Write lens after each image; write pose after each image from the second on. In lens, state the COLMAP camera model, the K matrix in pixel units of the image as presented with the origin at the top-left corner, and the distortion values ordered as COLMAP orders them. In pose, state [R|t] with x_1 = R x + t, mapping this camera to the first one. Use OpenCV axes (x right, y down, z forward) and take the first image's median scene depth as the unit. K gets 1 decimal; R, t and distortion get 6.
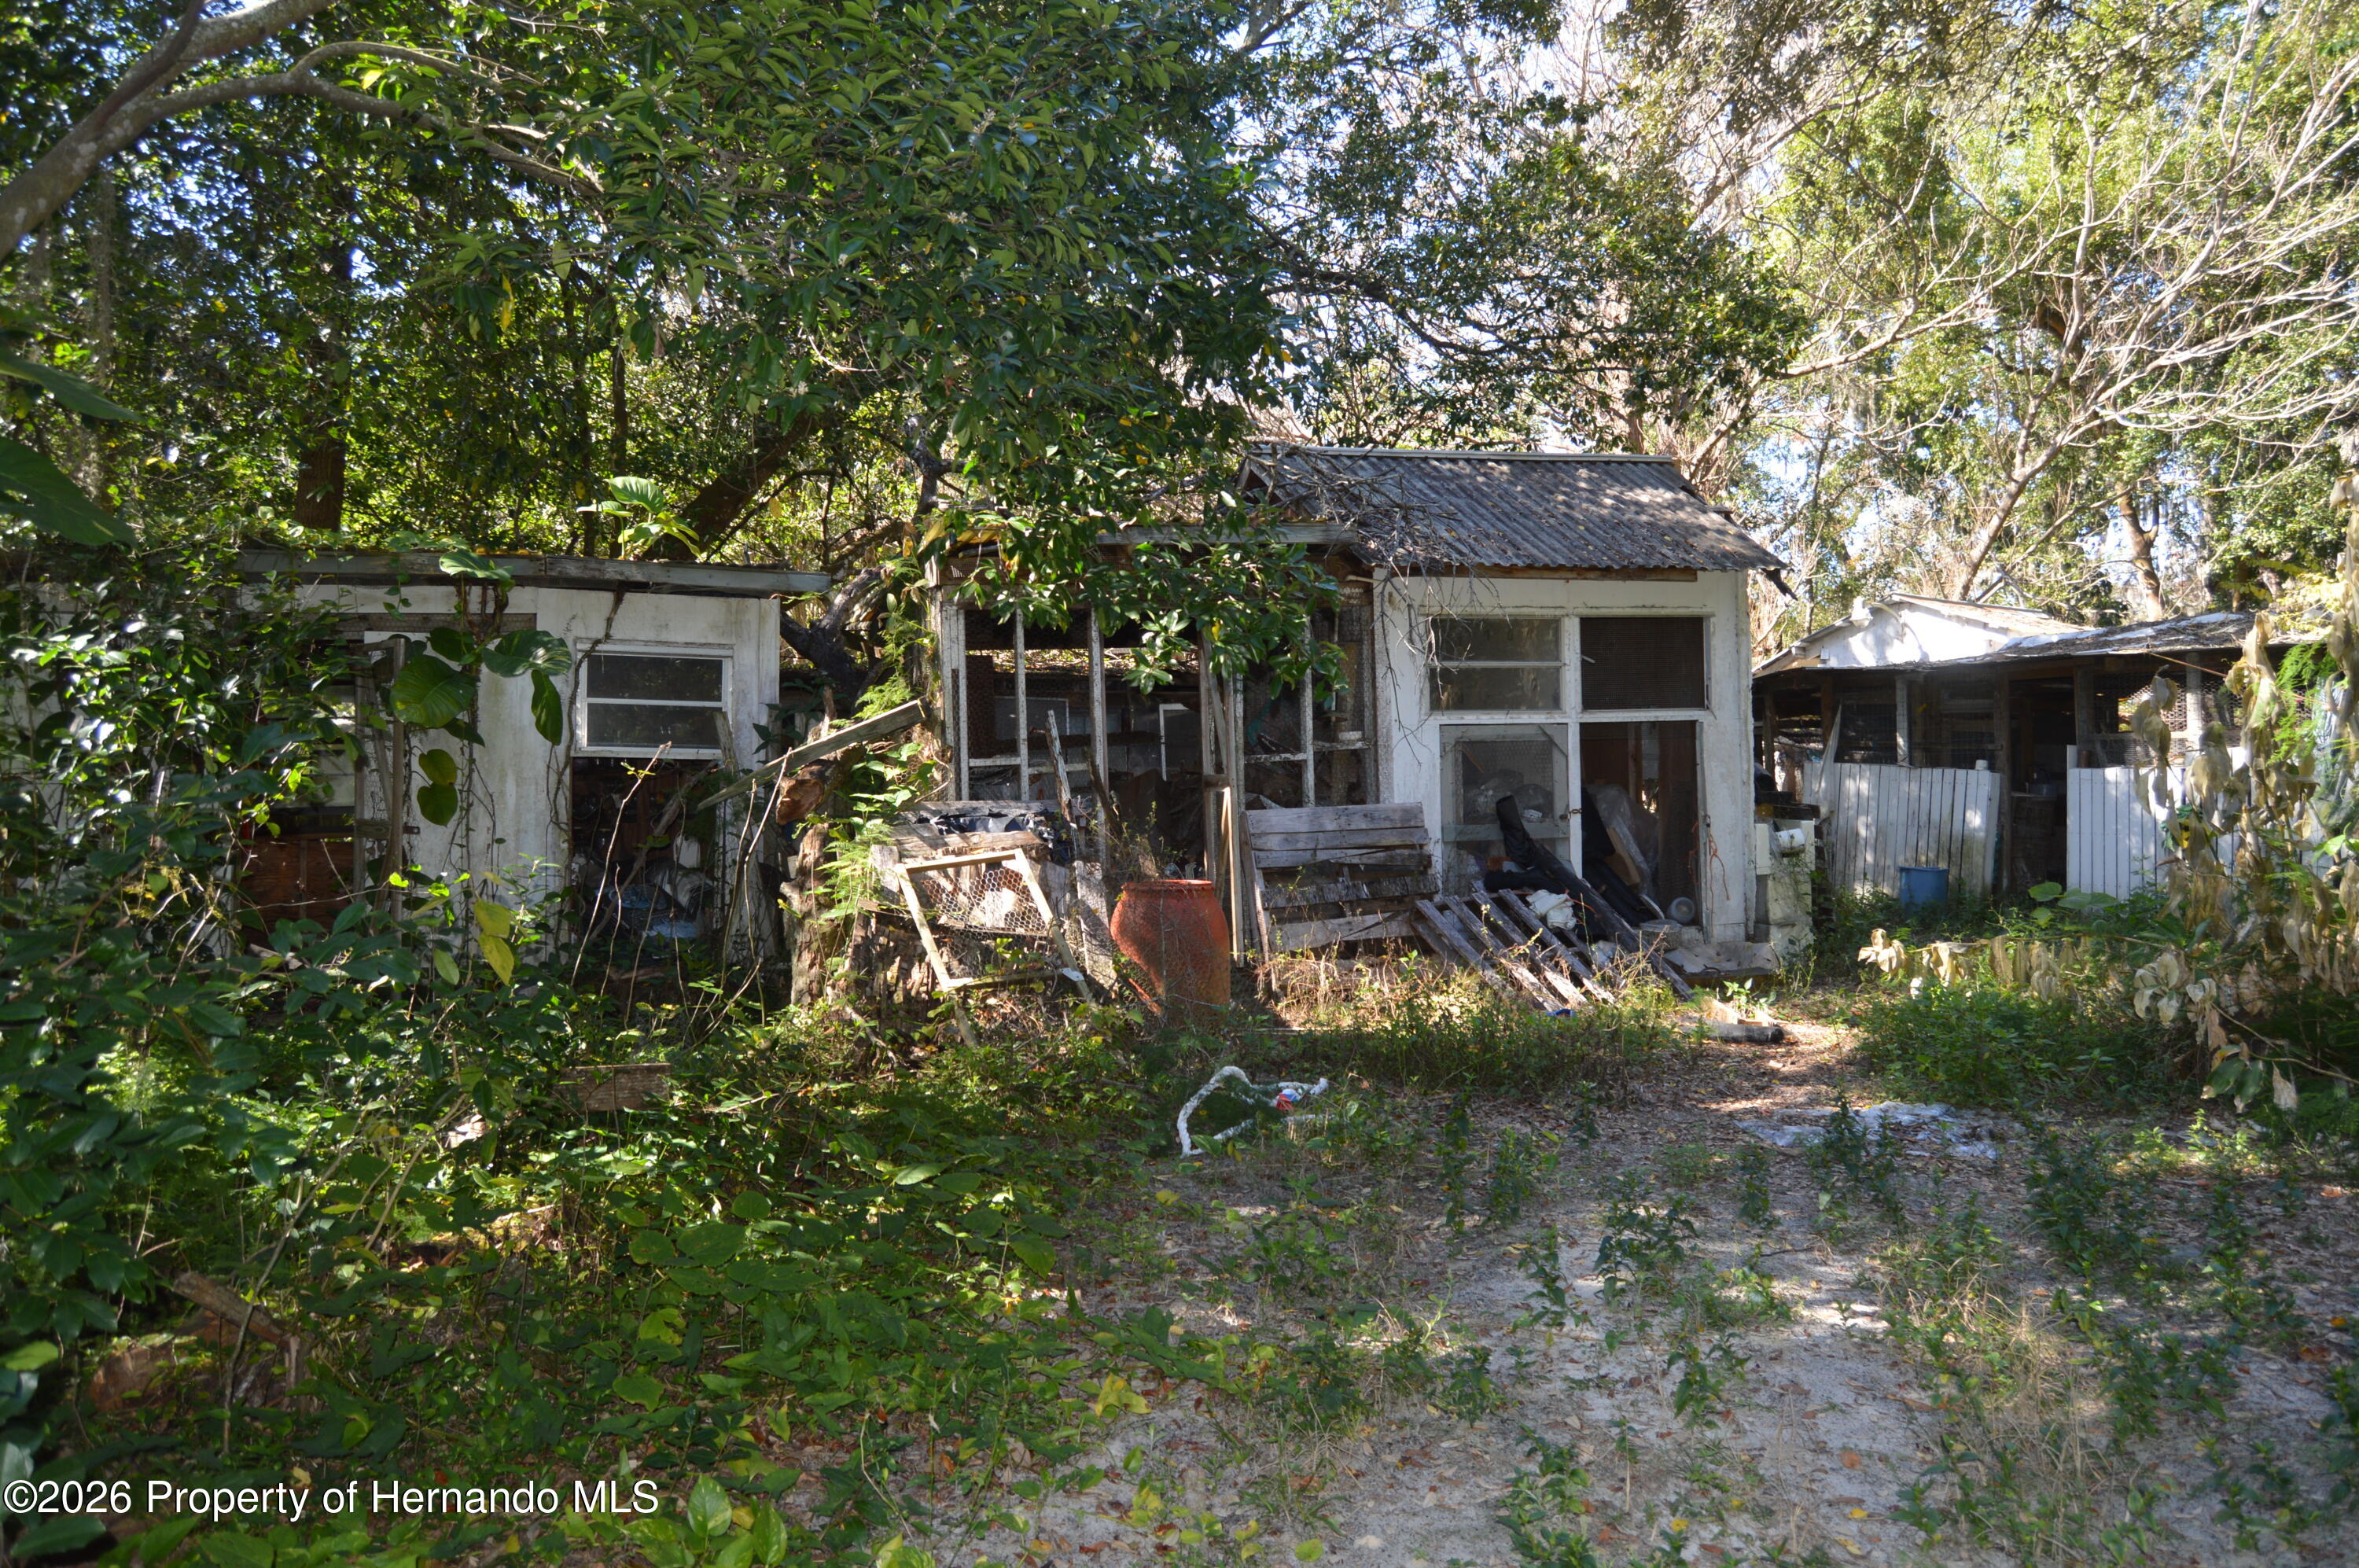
lens RADIAL K [[1867.0, 0, 1210.8], [0, 1867.0, 779.0], [0, 0, 1]] dist [-0.018254, 0.019910]
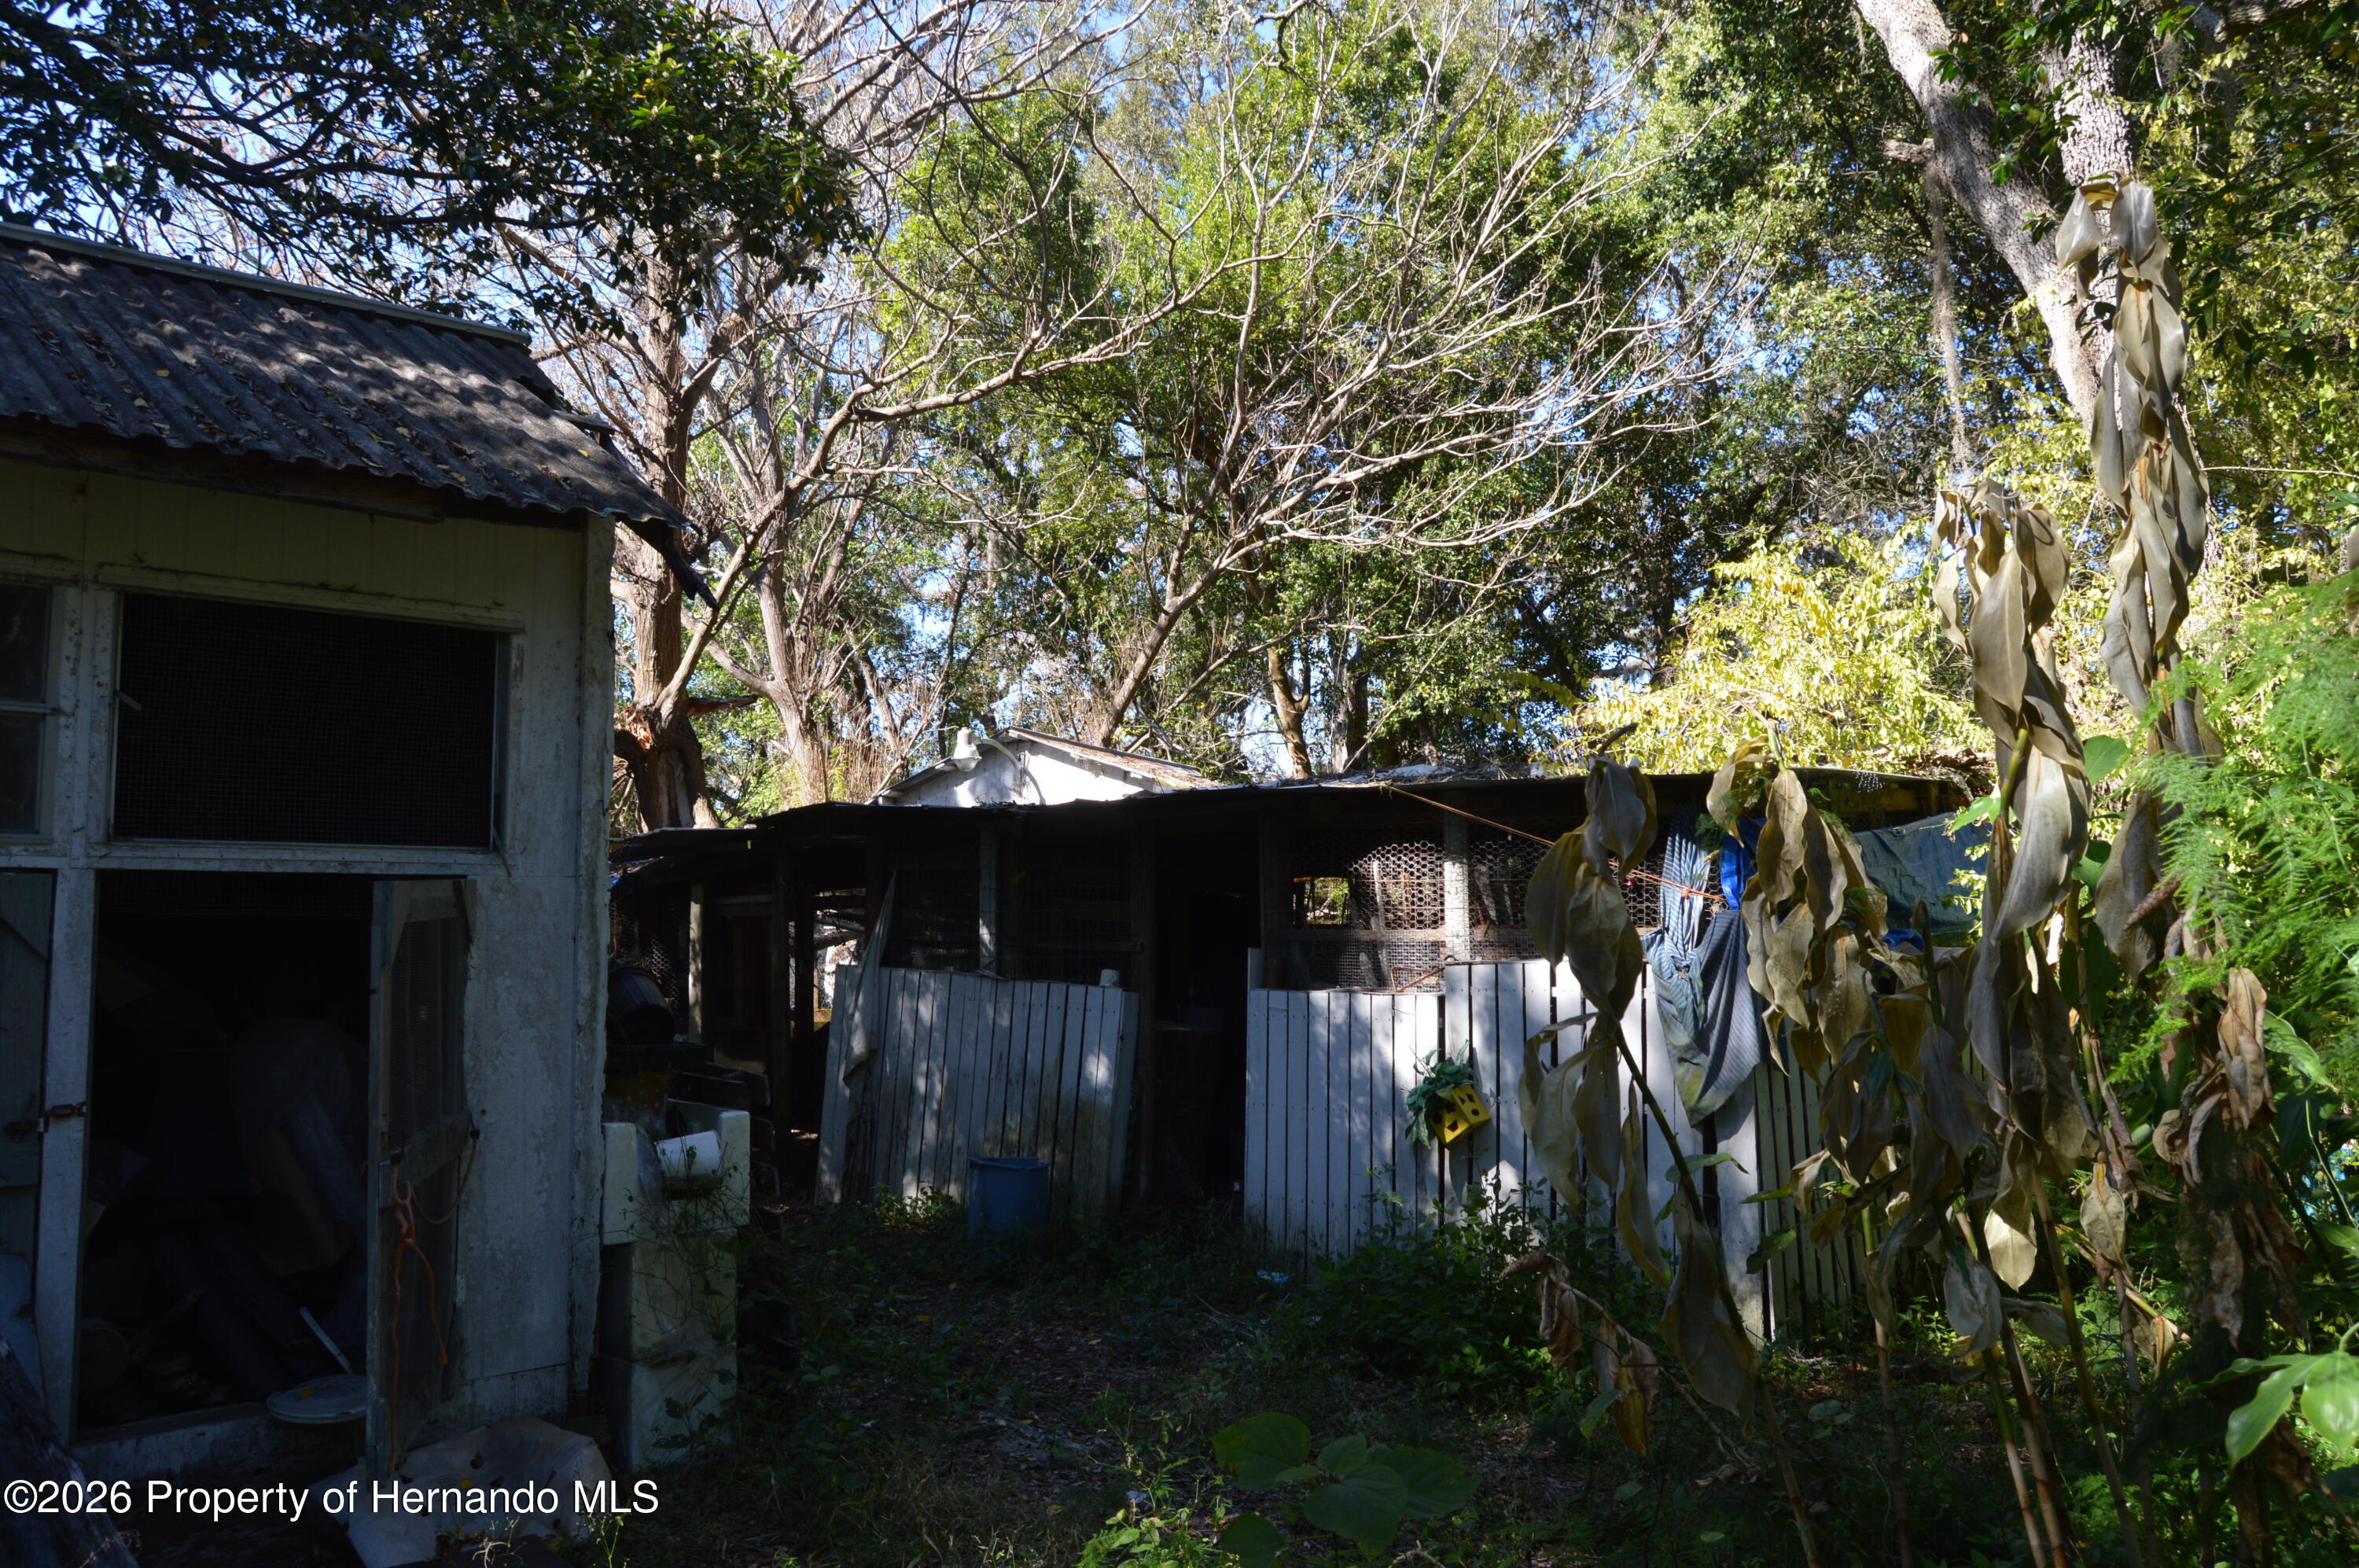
lens RADIAL K [[1867.0, 0, 1210.8], [0, 1867.0, 779.0], [0, 0, 1]] dist [-0.018254, 0.019910]
pose [[0.905427, 0.057303, 0.420617, 0.180021], [-0.016728, 0.994894, -0.099532, -0.010962], [-0.424173, 0.083083, 0.901762, 0.423930]]
